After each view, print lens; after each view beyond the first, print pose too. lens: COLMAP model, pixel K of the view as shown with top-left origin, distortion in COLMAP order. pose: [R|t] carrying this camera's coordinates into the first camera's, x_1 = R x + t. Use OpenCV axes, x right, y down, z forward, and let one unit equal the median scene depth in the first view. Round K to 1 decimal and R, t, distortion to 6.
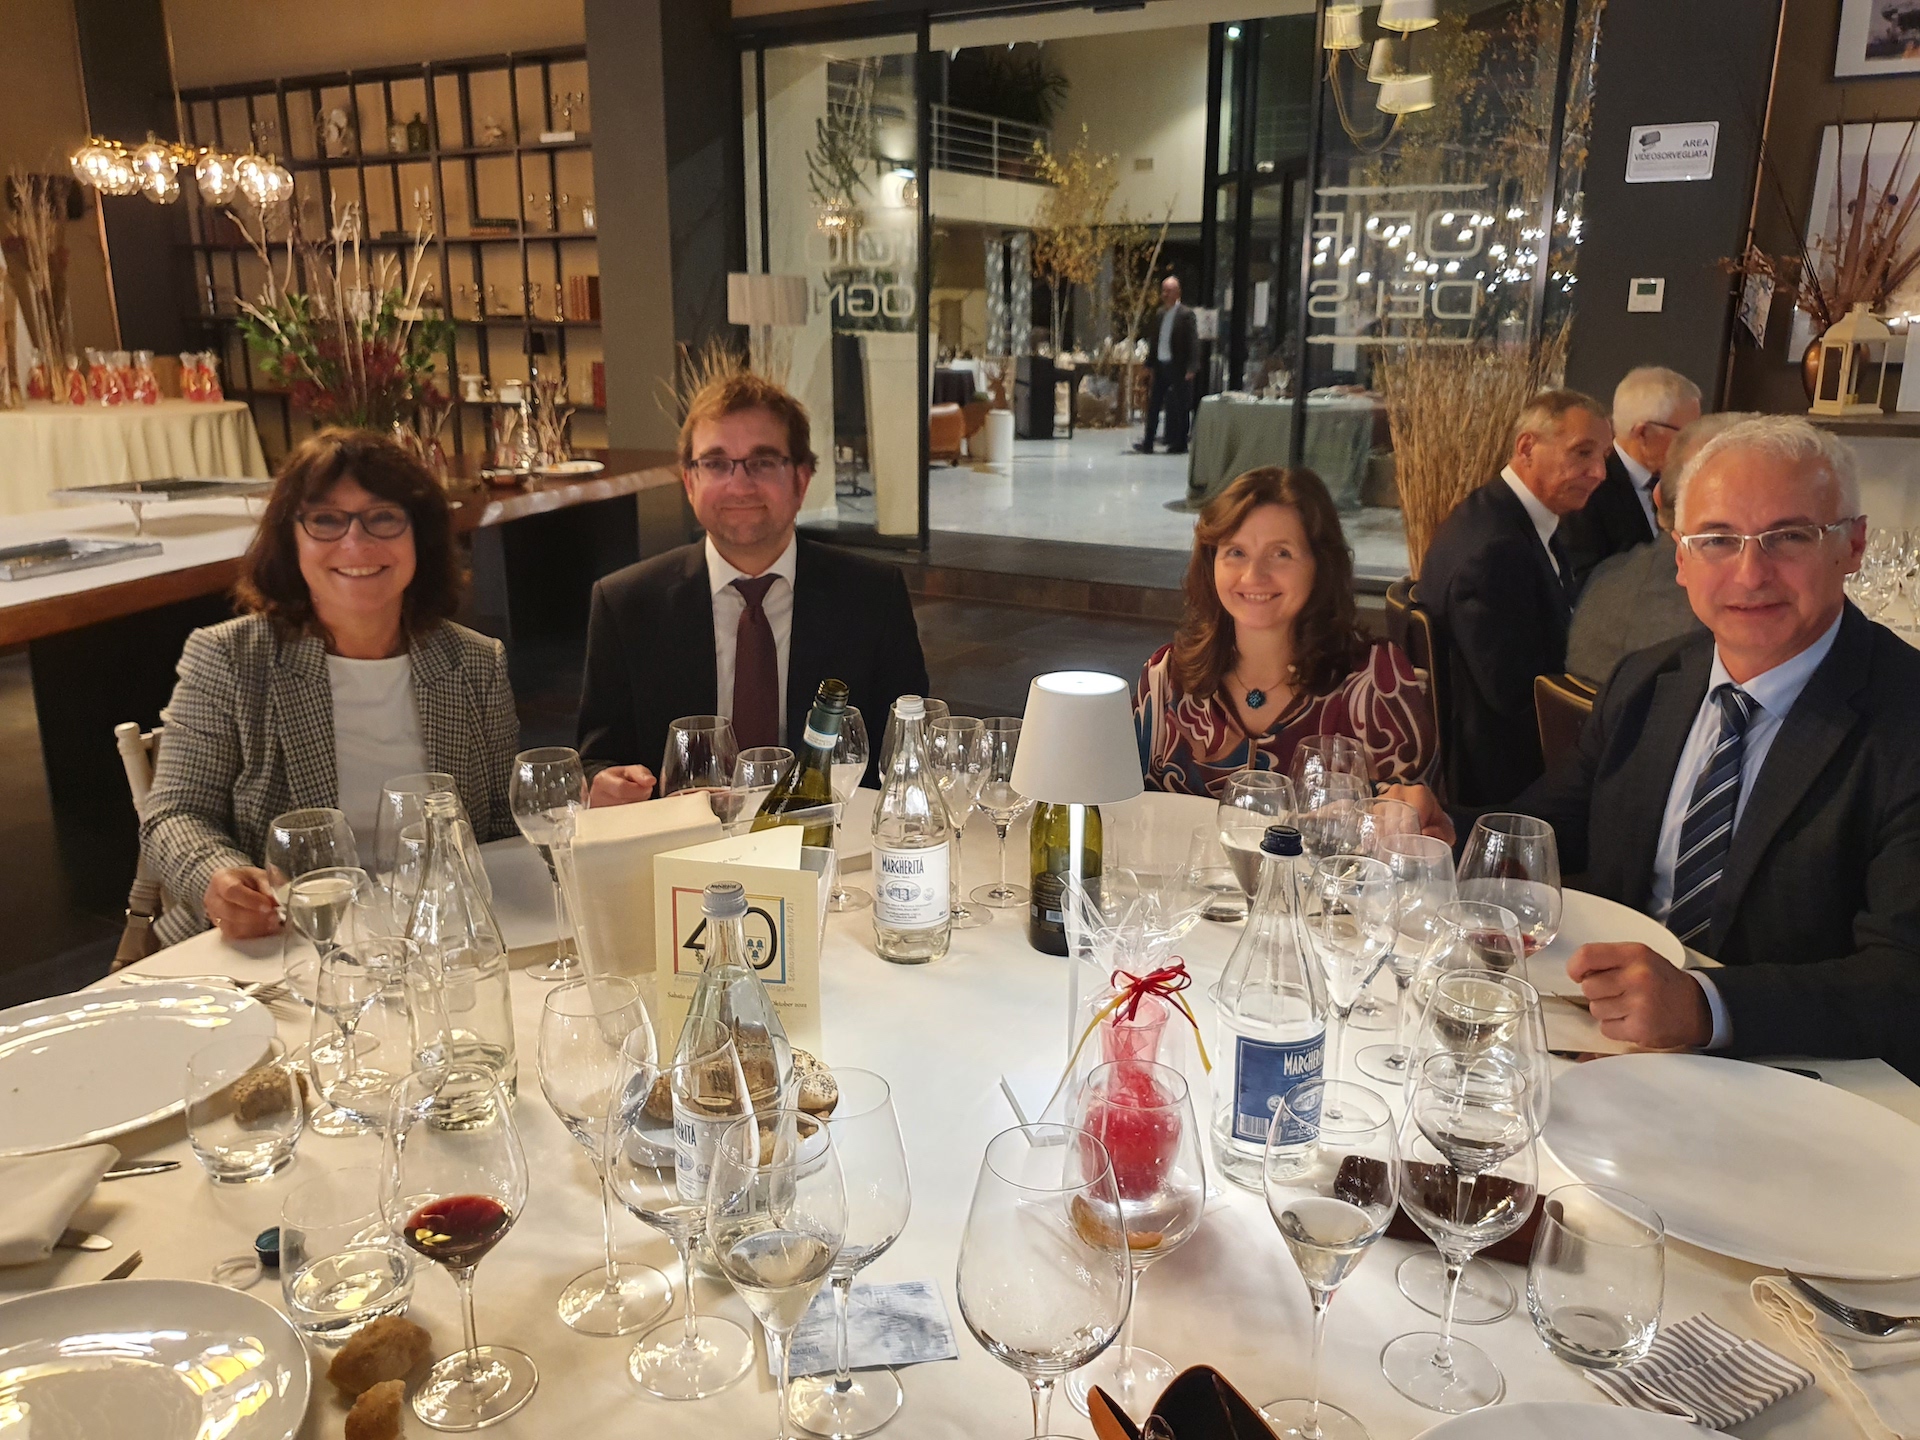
lens RADIAL K [[1493.7, 0, 976.1], [0, 1493.7, 717.1], [0, 0, 1]] dist [0.010376, -0.002604]
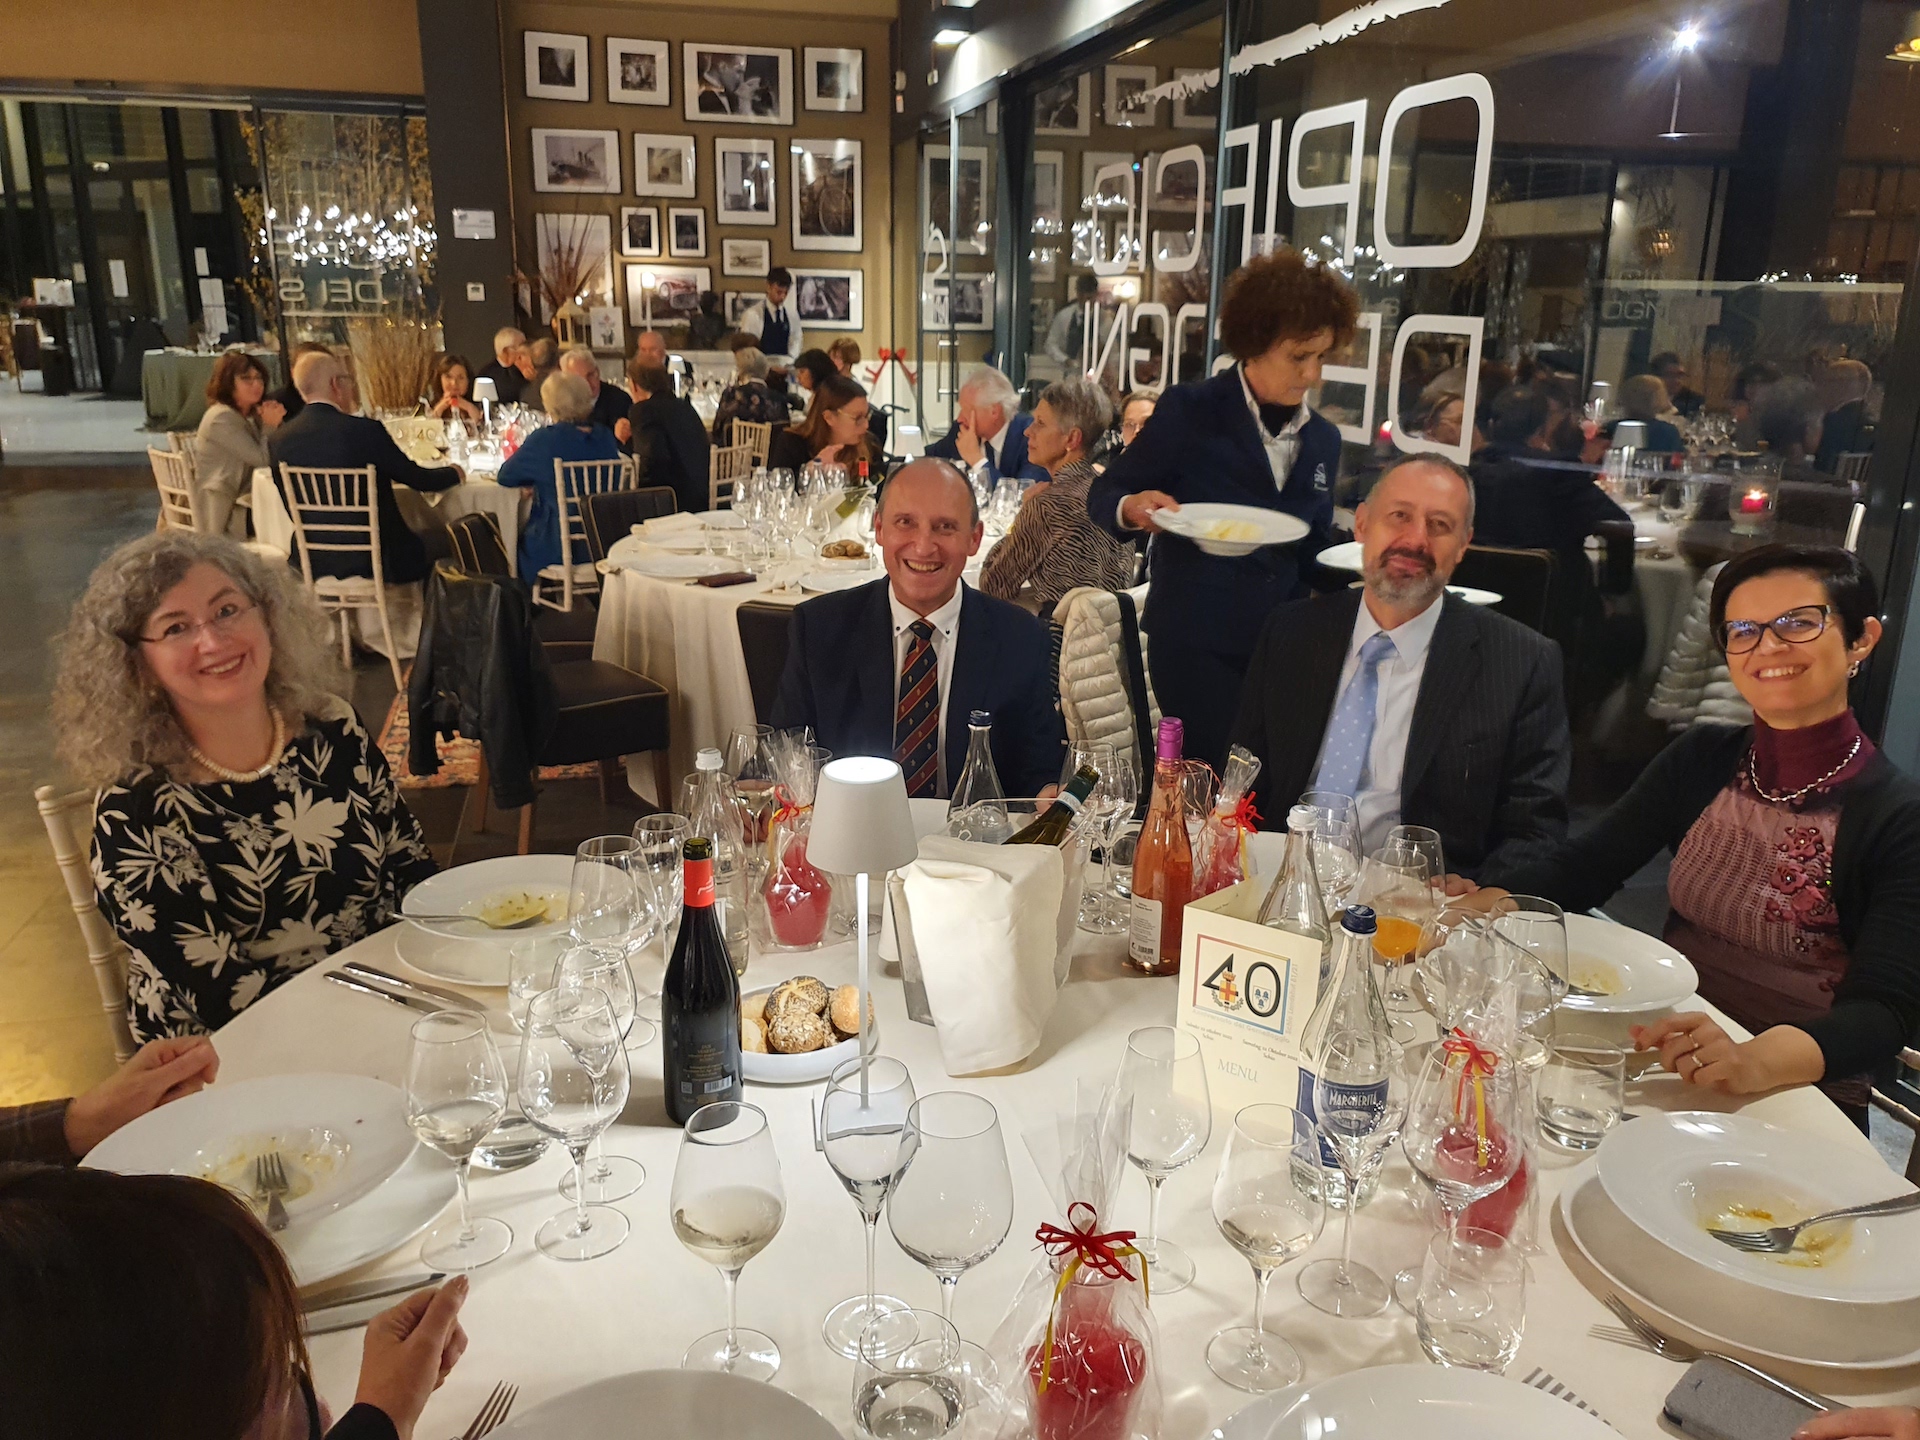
lens RADIAL K [[1493.7, 0, 976.1], [0, 1493.7, 717.1], [0, 0, 1]] dist [0.010376, -0.002604]
pose [[0.704642, -0.188671, 0.684020, -0.583178], [0.171963, 0.980671, 0.093348, 0.216438], [-0.688410, 0.051849, 0.723466, -0.929125]]
